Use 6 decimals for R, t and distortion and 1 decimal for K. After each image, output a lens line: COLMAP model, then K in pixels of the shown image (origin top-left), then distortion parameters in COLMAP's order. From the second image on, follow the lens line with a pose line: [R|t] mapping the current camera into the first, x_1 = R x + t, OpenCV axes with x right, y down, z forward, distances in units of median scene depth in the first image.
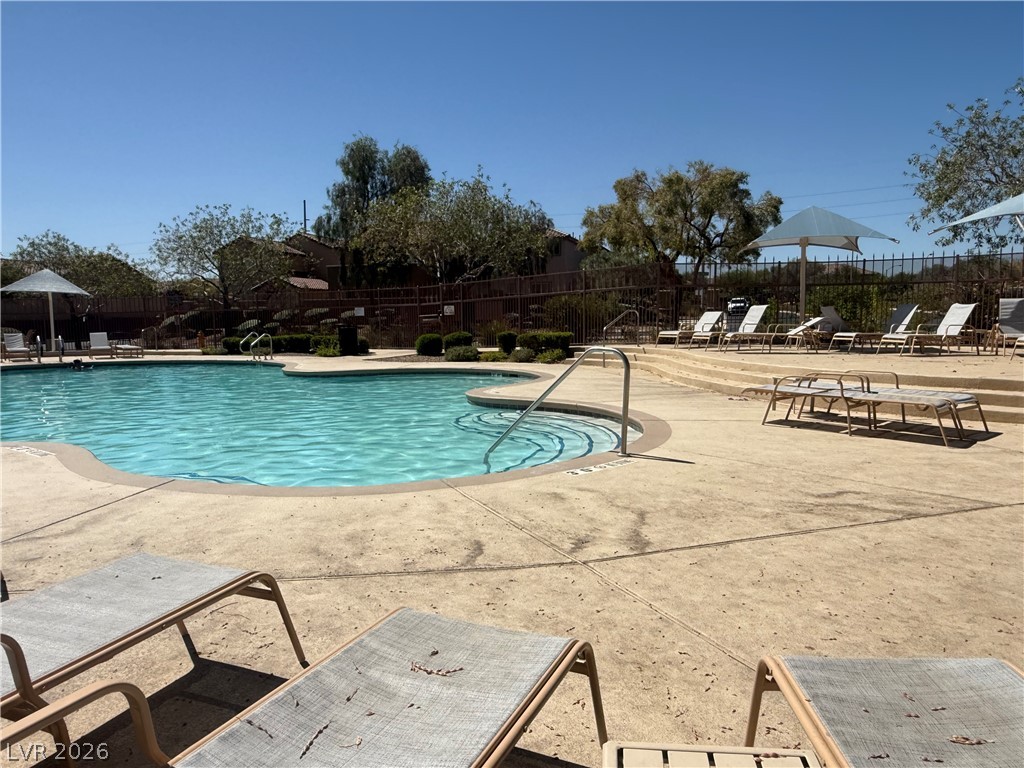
lens RADIAL K [[717.5, 0, 514.2], [0, 717.5, 388.7], [0, 0, 1]] dist [0.000896, 0.003042]
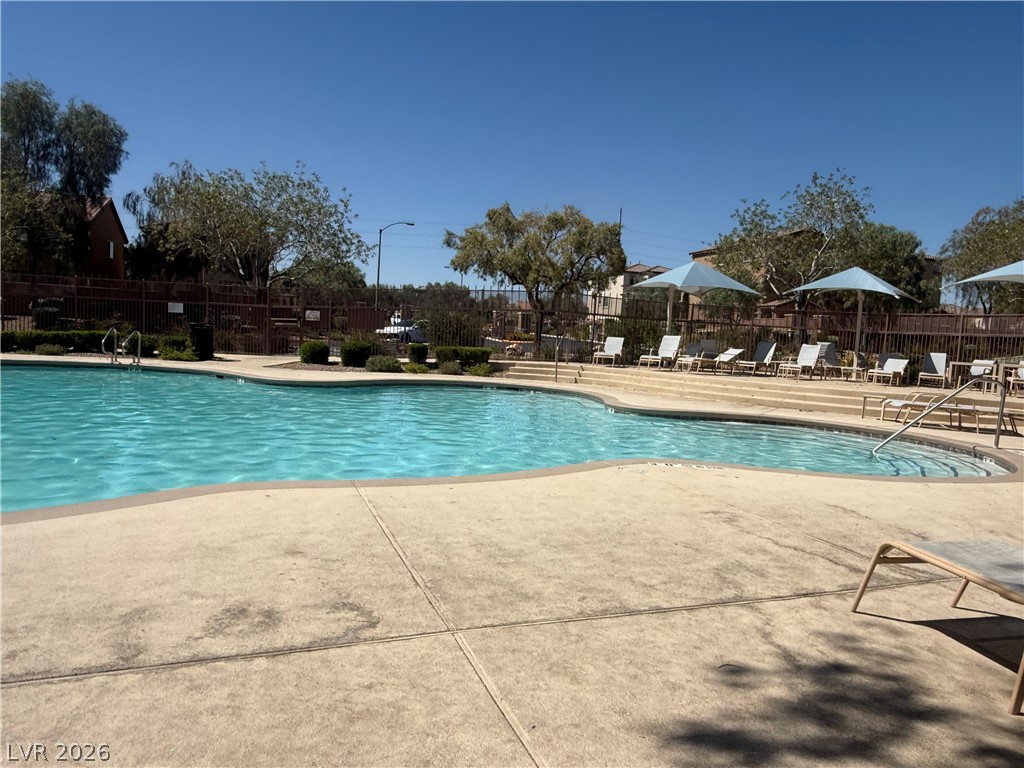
lens RADIAL K [[717.5, 0, 508.7], [0, 717.5, 385.6], [0, 0, 1]] dist [0.000896, 0.003042]
pose [[0.825985, 0.014288, 0.563512, -1.628432], [-0.007217, 0.999865, -0.014774, -0.020436], [-0.563647, 0.008136, 0.825976, 0.305279]]
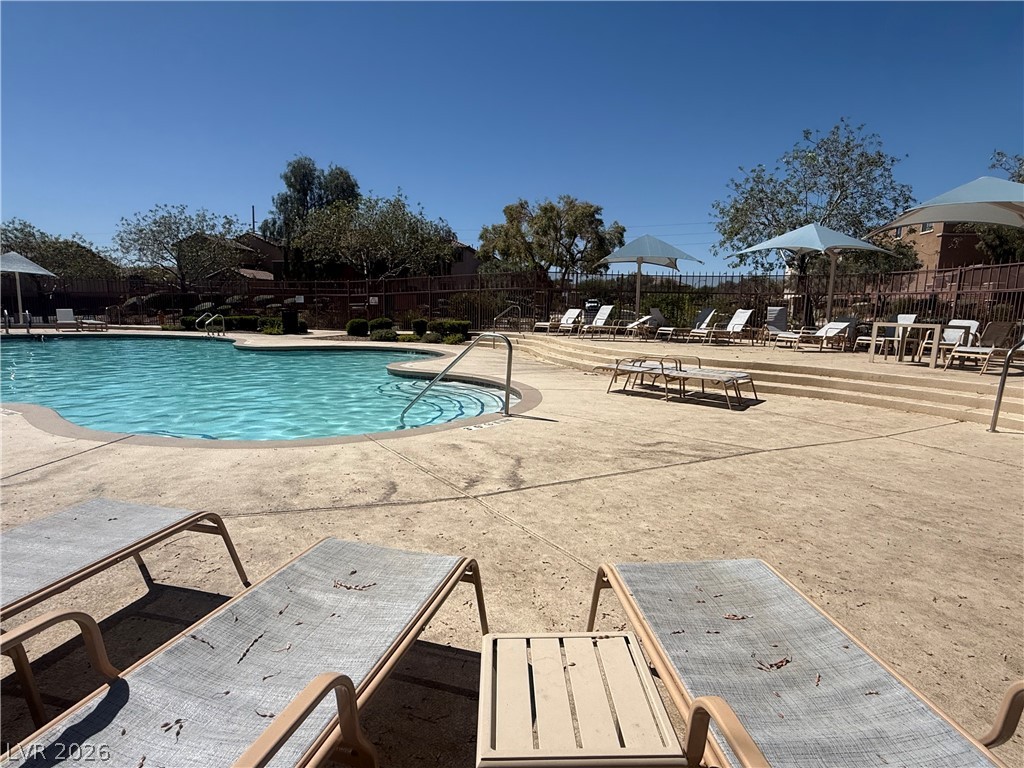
lens RADIAL K [[544.2, 0, 515.9], [0, 544.2, 386.1], [0, 0, 1]] dist [0.003483, -0.002233]
pose [[0.986358, 0.011159, 0.164238, 0.003192], [-0.017821, 0.999075, 0.039144, -0.001374], [-0.163649, -0.041537, 0.985644, 0.004420]]
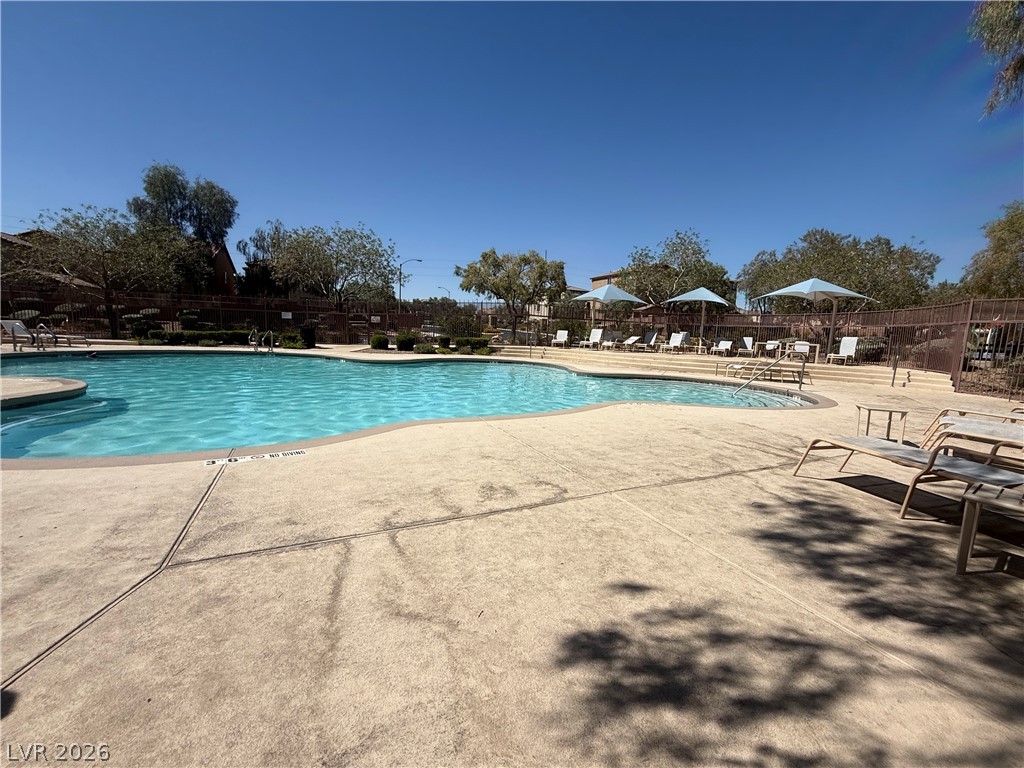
lens RADIAL K [[439.1, 0, 510.6], [0, 439.1, 384.3], [0, 0, 1]] dist [0.003585, 0.000443]
pose [[0.776695, -0.034635, 0.628924, -1.828643], [0.012625, 0.999143, 0.039431, -0.020728], [-0.629750, -0.022686, 0.776466, 0.383672]]
